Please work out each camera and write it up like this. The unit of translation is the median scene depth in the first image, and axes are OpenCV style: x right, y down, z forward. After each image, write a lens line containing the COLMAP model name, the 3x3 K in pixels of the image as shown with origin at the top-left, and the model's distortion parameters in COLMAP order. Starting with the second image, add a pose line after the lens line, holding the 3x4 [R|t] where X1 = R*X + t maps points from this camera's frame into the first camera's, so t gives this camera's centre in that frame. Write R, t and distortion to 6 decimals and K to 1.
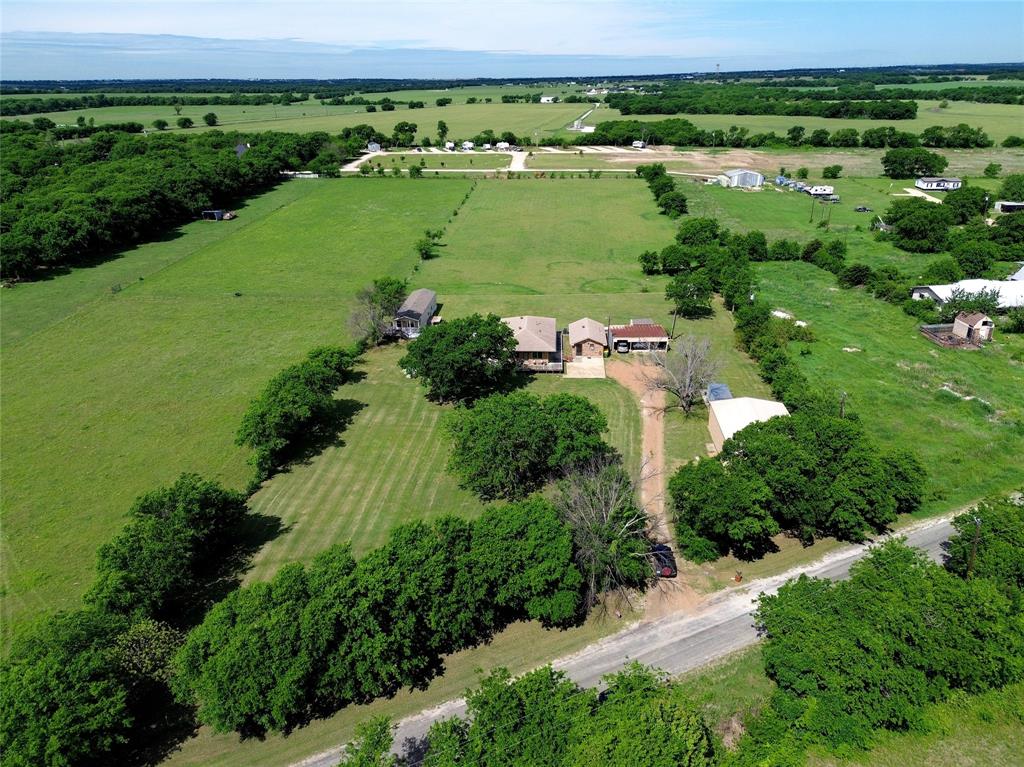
lens RADIAL K [[752.0, 0, 512.0], [0, 752.0, 383.5], [0, 0, 1]] dist [0.142977, -0.116408]
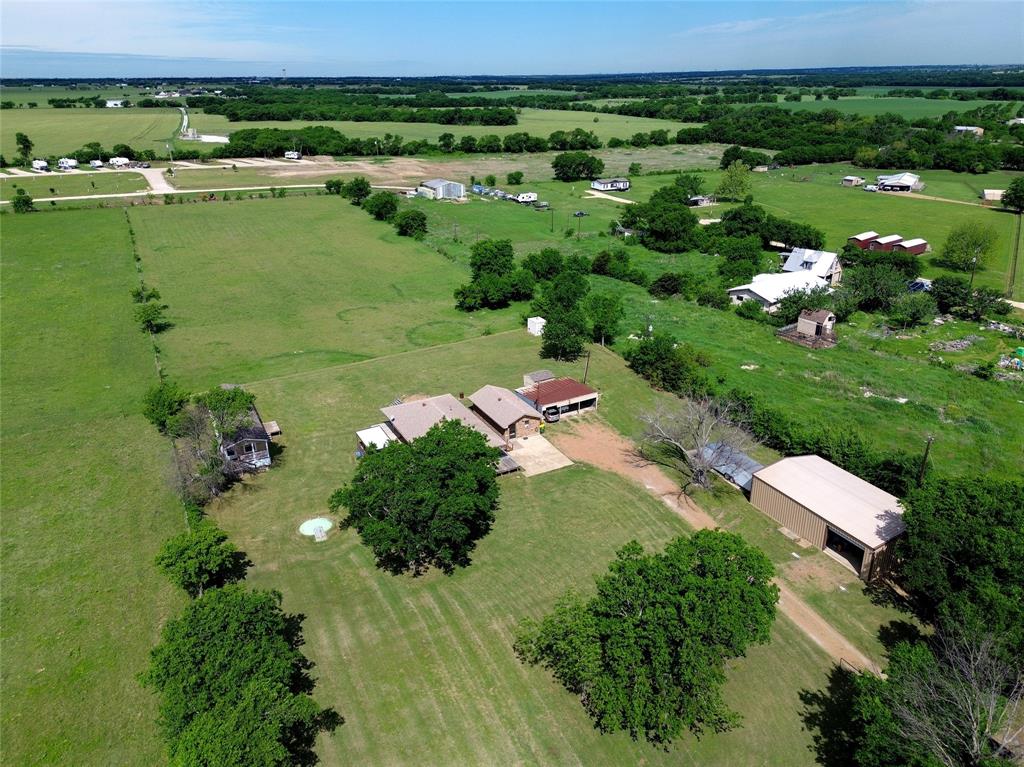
lens RADIAL K [[752.0, 0, 512.0], [0, 752.0, 383.5], [0, 0, 1]] dist [0.142977, -0.116408]
pose [[0.862173, -0.191500, 0.469025, -0.084409], [0.194386, 0.979991, 0.042799, -0.040601], [-0.467836, 0.054272, 0.882147, 0.104913]]
